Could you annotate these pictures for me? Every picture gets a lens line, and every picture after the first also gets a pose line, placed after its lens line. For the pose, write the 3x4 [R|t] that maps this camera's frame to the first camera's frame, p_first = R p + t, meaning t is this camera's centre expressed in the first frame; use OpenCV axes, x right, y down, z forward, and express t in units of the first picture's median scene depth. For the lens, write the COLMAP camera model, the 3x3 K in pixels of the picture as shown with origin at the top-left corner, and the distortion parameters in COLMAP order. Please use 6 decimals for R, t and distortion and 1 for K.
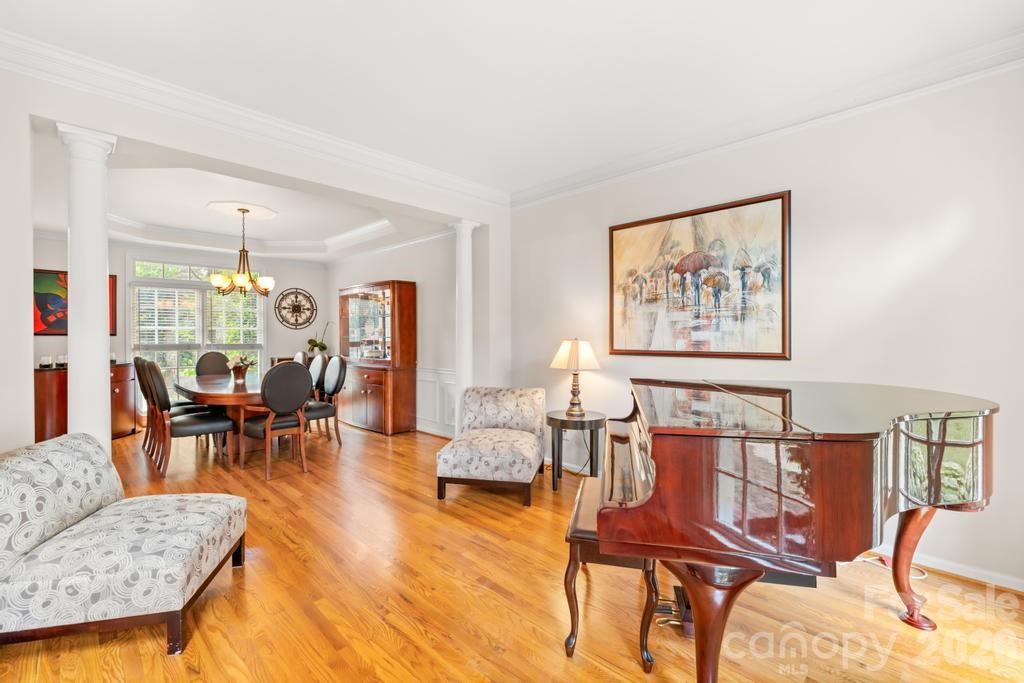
lens RADIAL K [[431.1, 0, 505.0], [0, 431.1, 338.5], [0, 0, 1]] dist [0.001169, 0.000086]
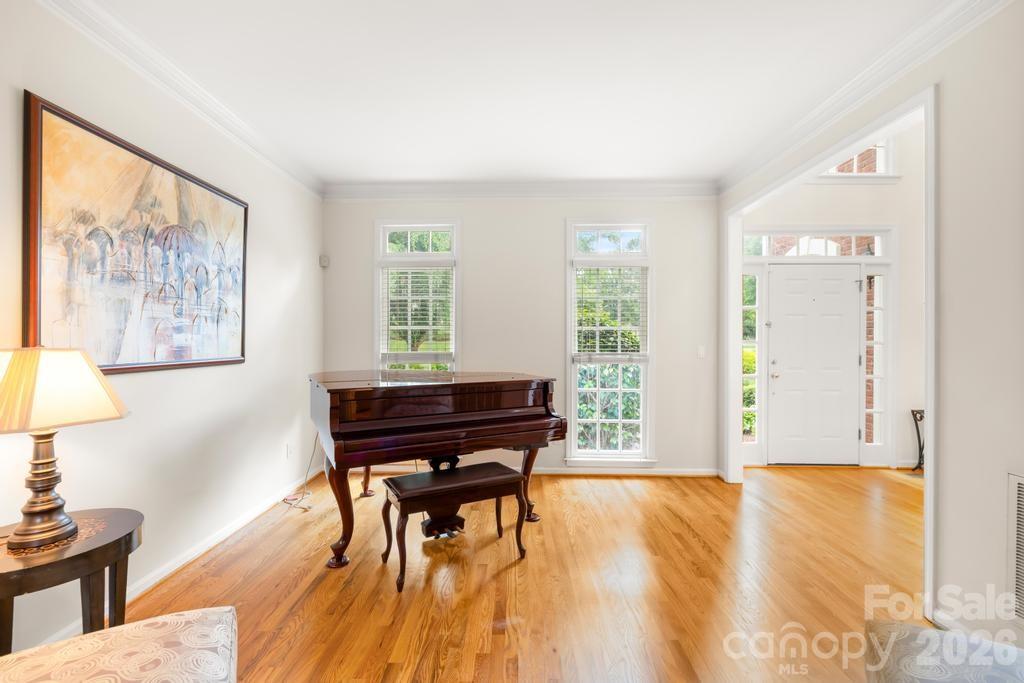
lens RADIAL K [[431.1, 0, 505.0], [0, 431.1, 338.5], [0, 0, 1]] dist [0.001169, 0.000086]
pose [[-0.682486, 0.004920, 0.730883, -0.450334], [0.004356, 0.999987, -0.002664, -0.003795], [-0.730886, 0.001366, -0.682498, 1.039663]]
